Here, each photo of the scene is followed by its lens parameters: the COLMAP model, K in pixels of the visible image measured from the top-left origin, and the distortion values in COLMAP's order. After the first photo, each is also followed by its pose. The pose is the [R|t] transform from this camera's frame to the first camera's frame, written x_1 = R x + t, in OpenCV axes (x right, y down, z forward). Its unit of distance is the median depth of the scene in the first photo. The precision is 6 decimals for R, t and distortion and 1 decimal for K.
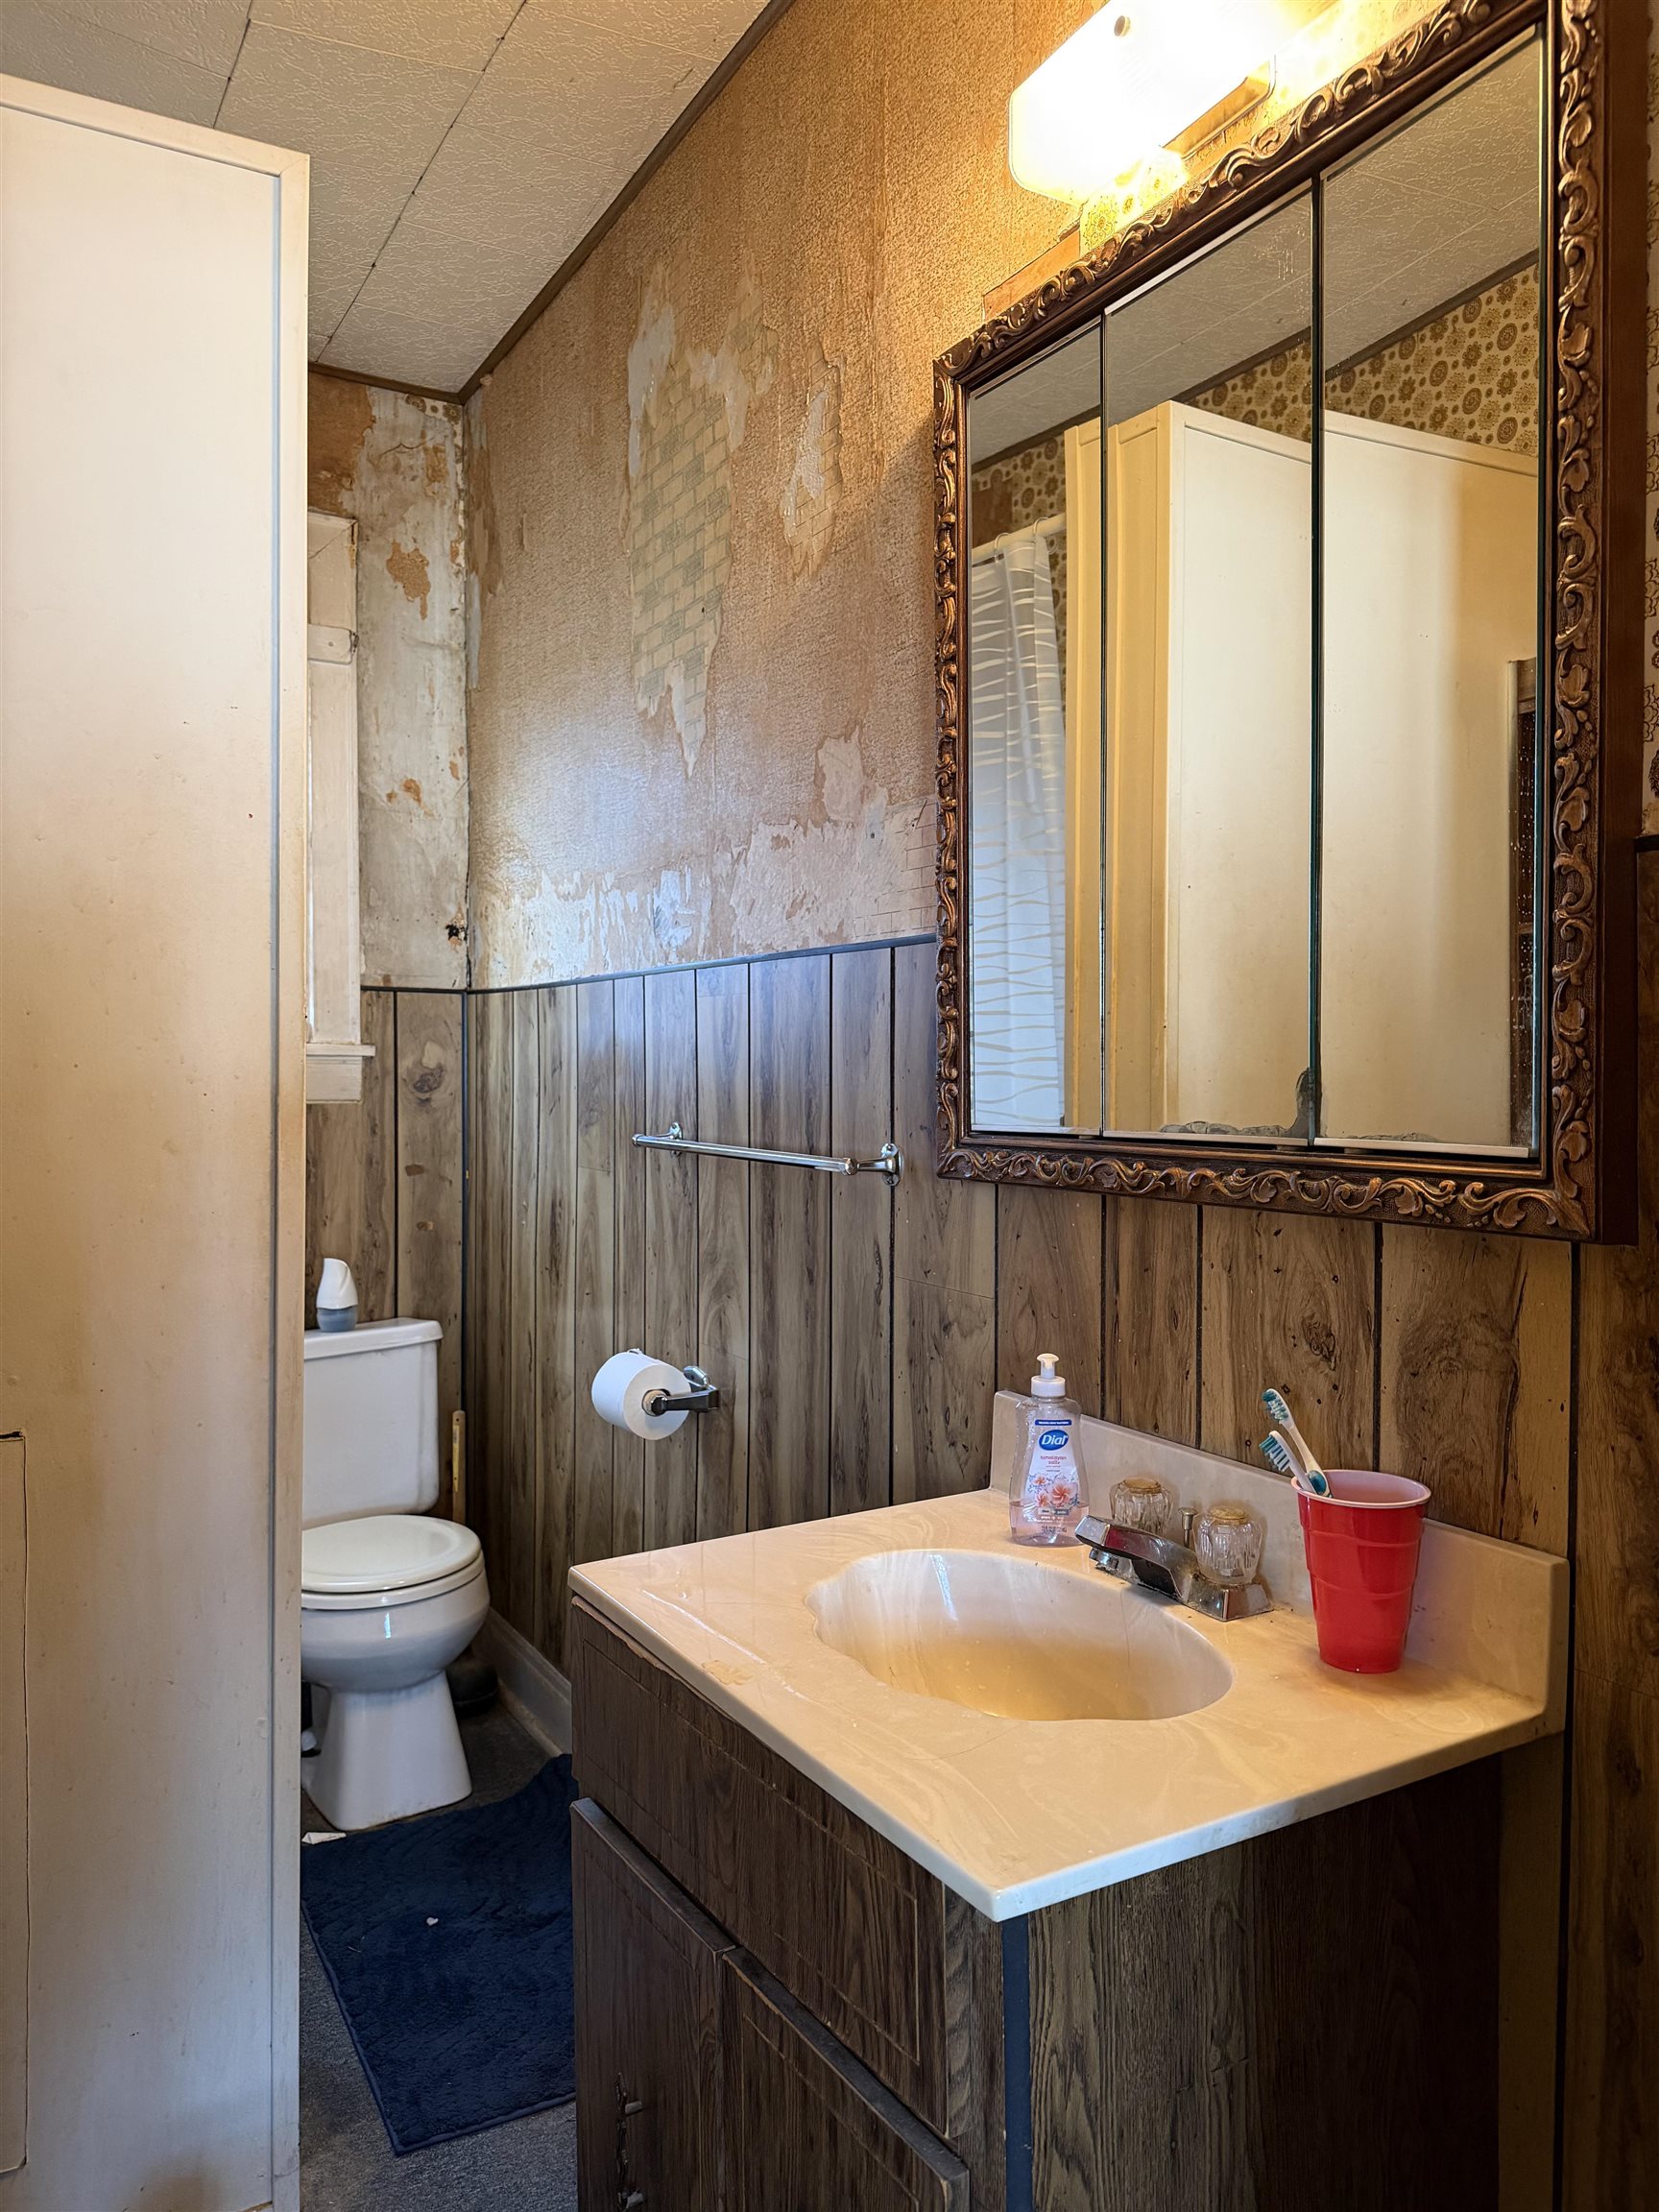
lens RADIAL K [[1539.6, 0, 829.2], [0, 1539.6, 1101.4], [0, 0, 1]] dist [0.105880, -0.139205]
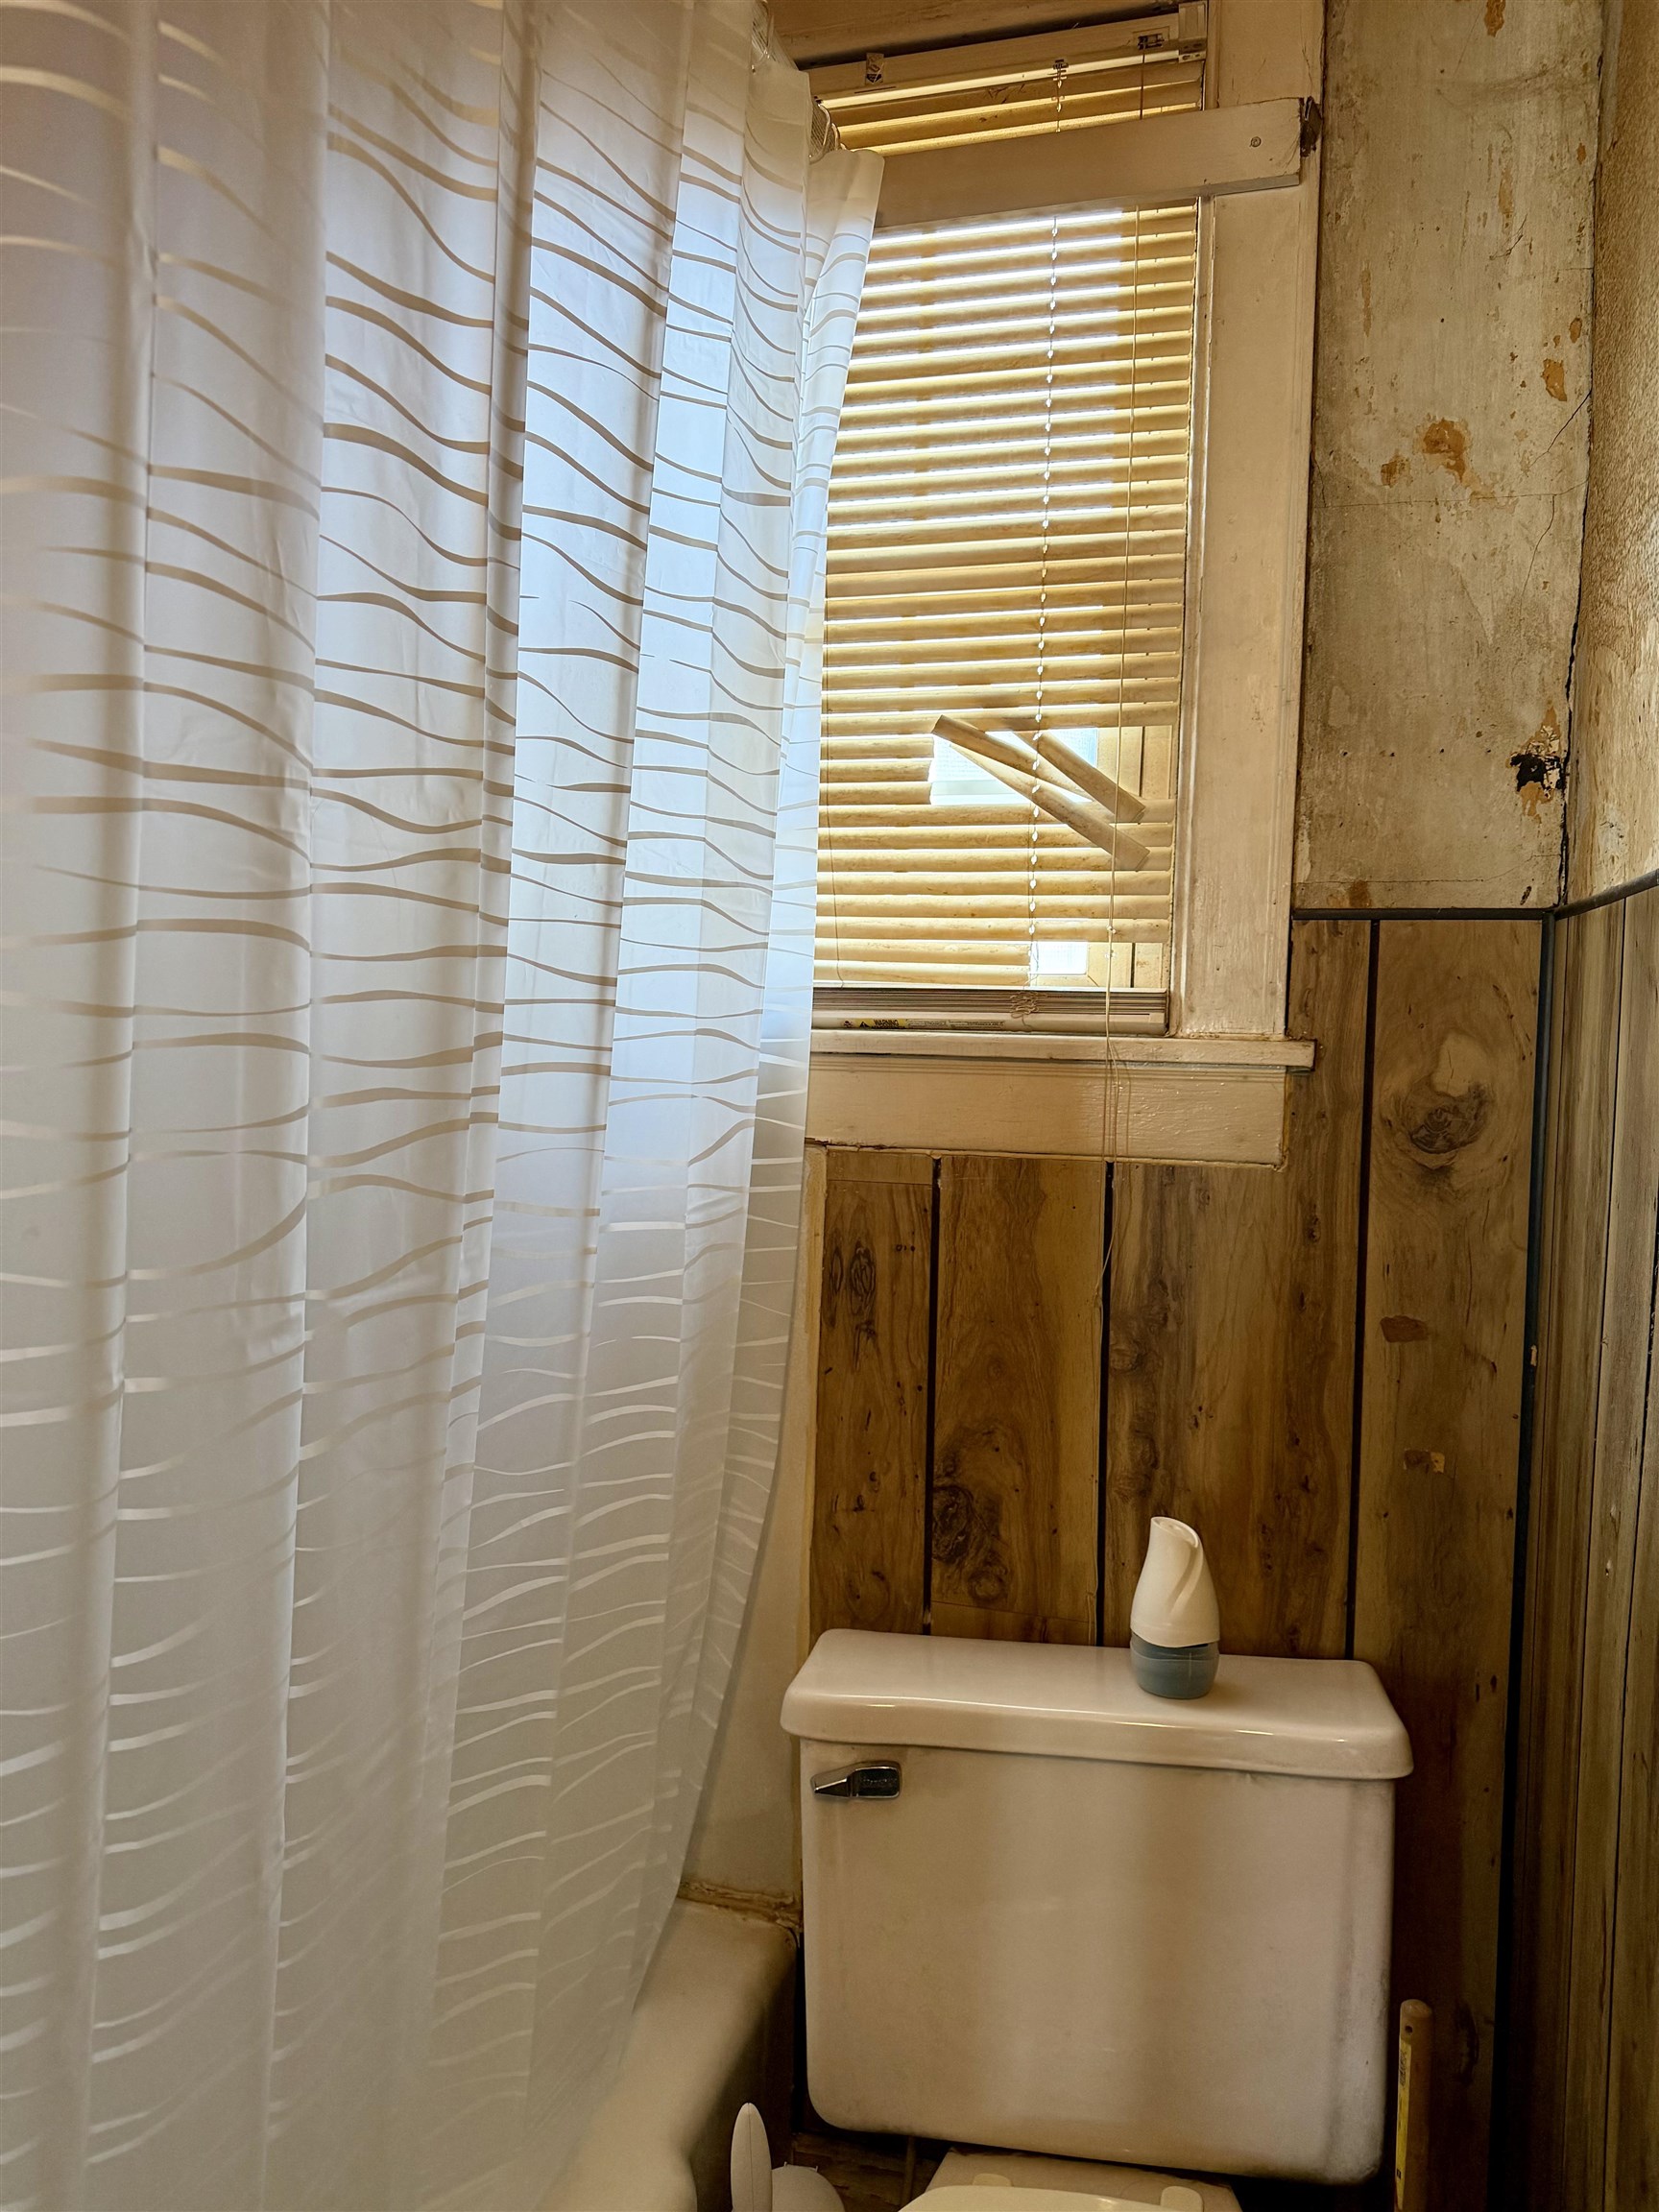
lens RADIAL K [[1562.0, 0, 830.1], [0, 1562.0, 1098.1], [0, 0, 1]] dist [0.020771, -0.024824]
pose [[0.684029, 0.045278, -0.728049, -0.061276], [-0.034202, 0.998965, 0.029992, -0.028070], [0.728653, 0.004385, 0.684869, 0.582287]]
